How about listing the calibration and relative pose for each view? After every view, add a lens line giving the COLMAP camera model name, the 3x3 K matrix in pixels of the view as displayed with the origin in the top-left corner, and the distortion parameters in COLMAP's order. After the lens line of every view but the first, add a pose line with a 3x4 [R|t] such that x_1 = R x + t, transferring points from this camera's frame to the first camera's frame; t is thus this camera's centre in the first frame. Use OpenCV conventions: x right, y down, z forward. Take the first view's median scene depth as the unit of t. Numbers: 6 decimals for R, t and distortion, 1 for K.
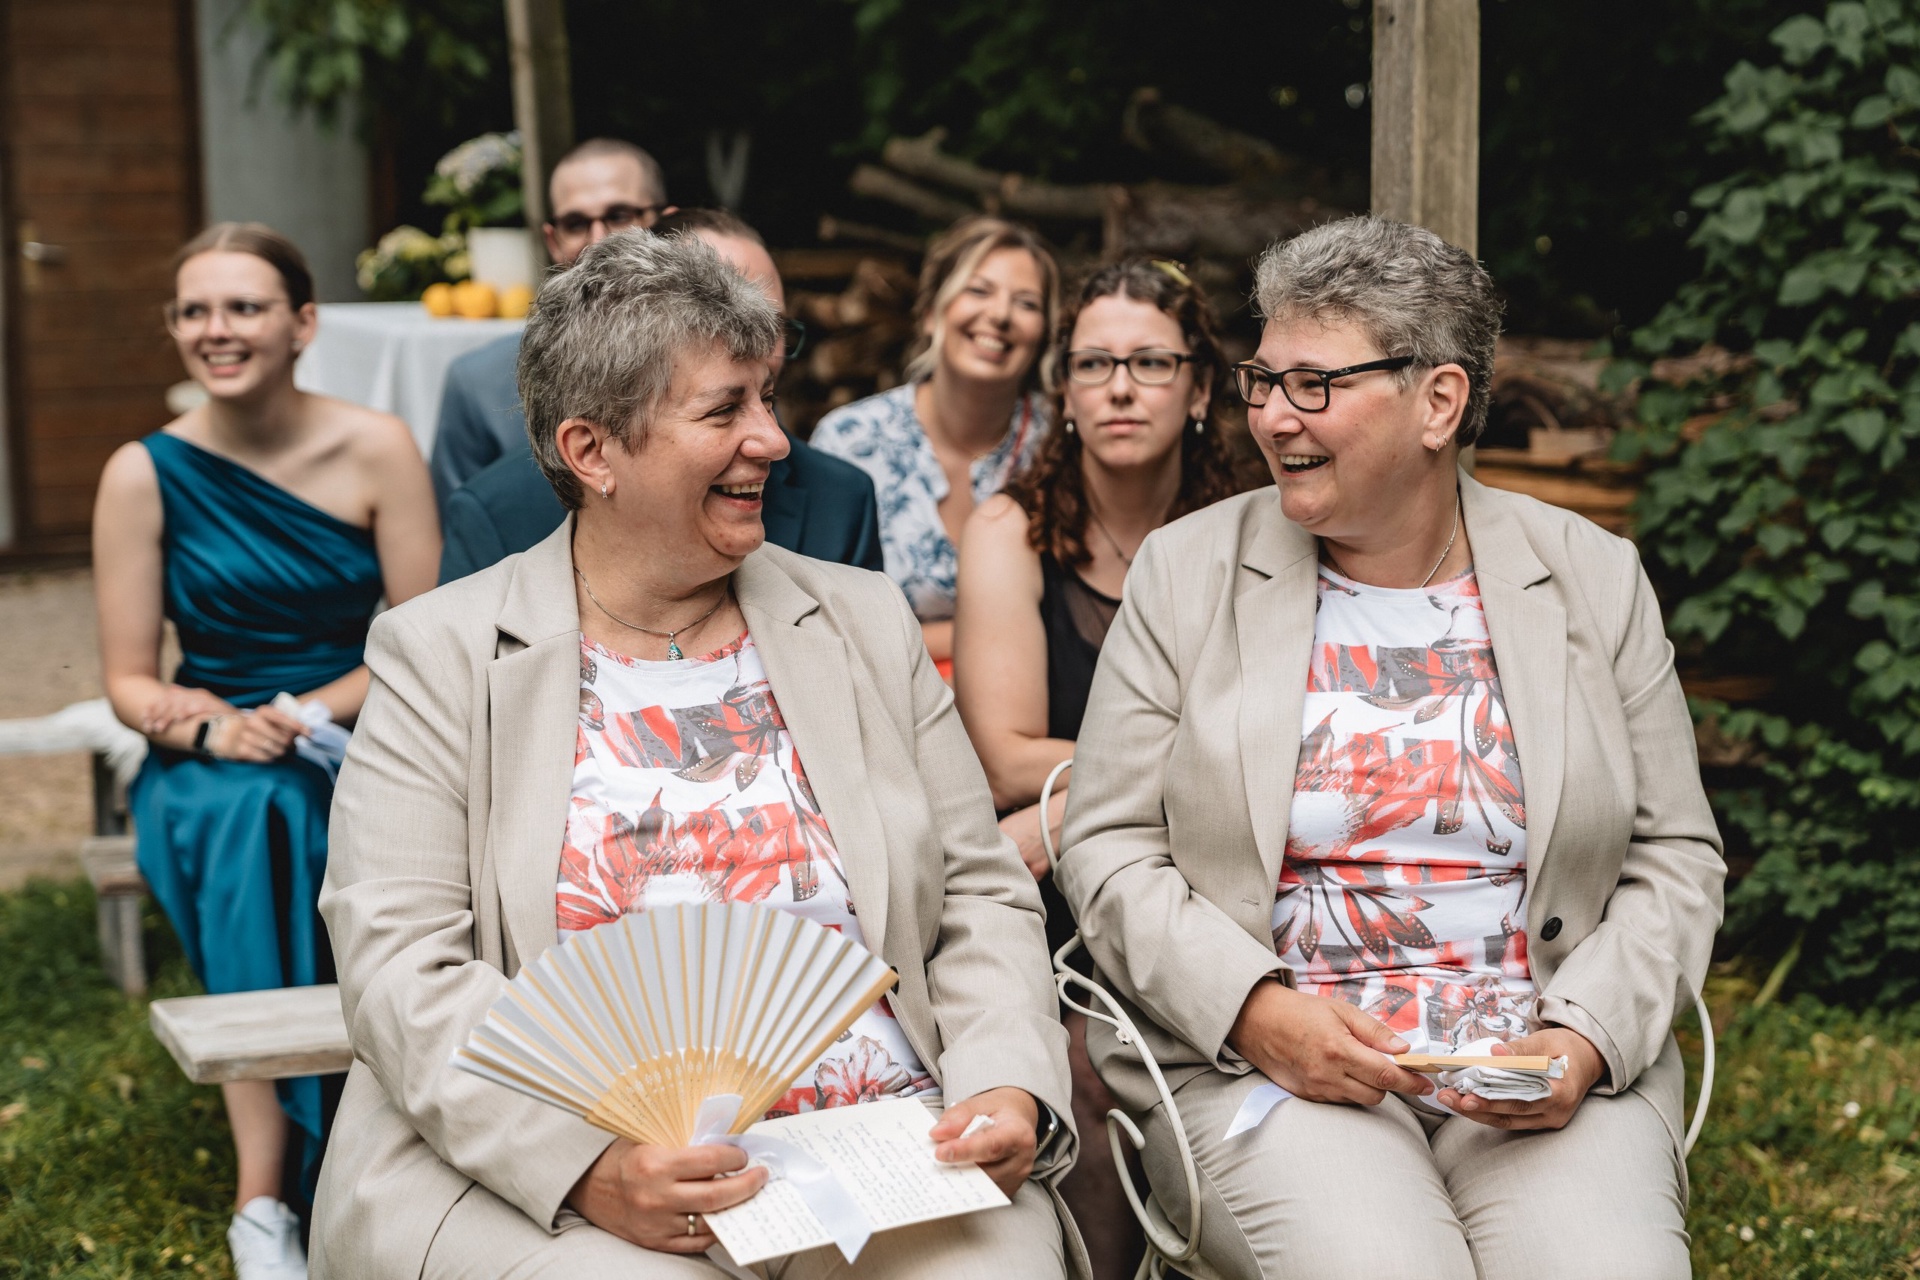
lens RADIAL K [[4889.8, 0, 960.0], [0, 4889.8, 640.0], [0, 0, 1]] dist [0.033195, 0.704010]
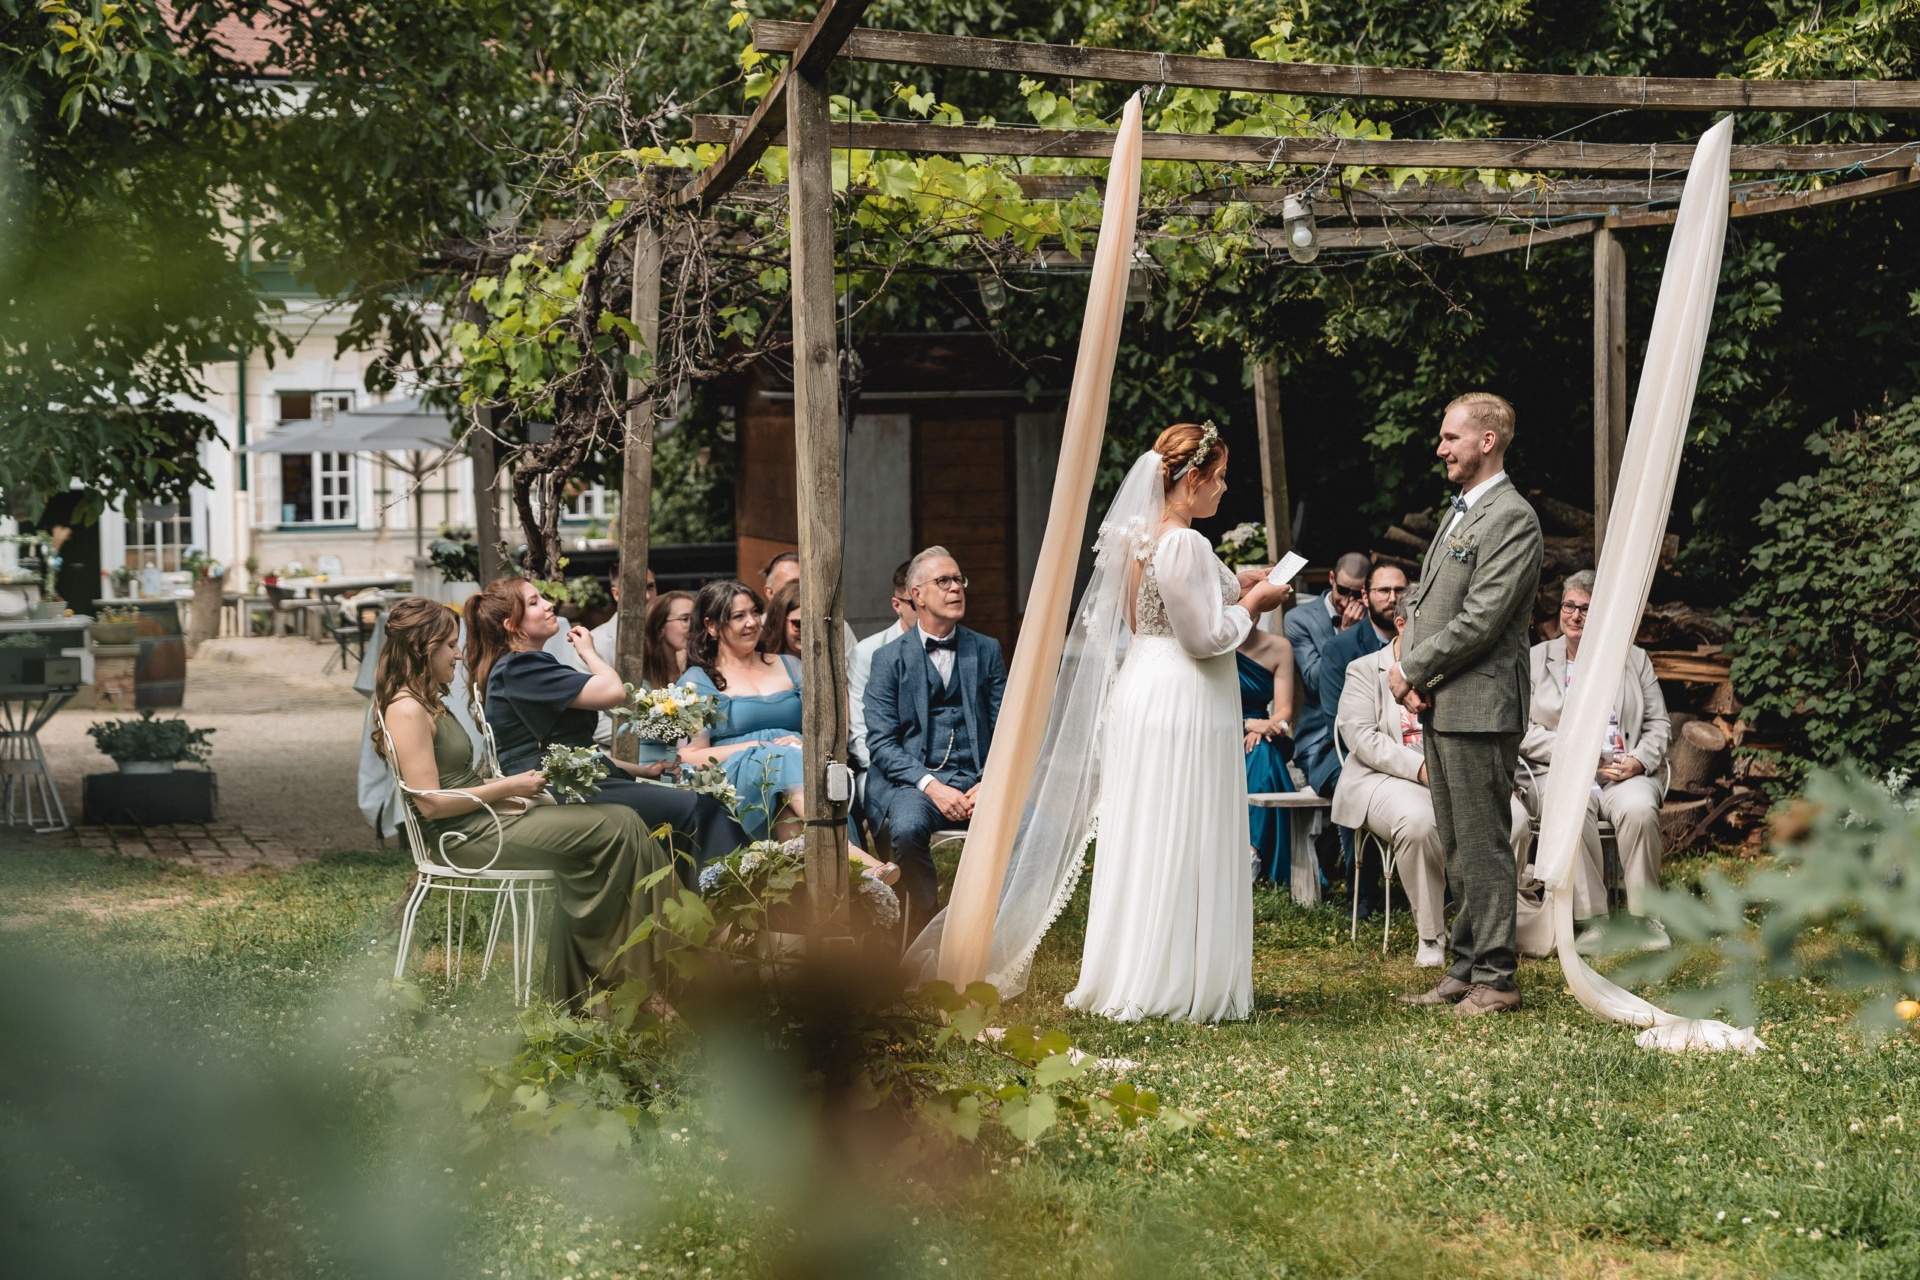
lens RADIAL K [[4889.8, 0, 960.0], [0, 4889.8, 640.0], [0, 0, 1]] dist [0.033195, 0.704010]
pose [[0.996612, -0.012060, -0.081363, -0.054303], [0.007415, 0.998338, -0.057152, 0.102428], [0.081917, 0.056355, 0.995045, -1.628183]]
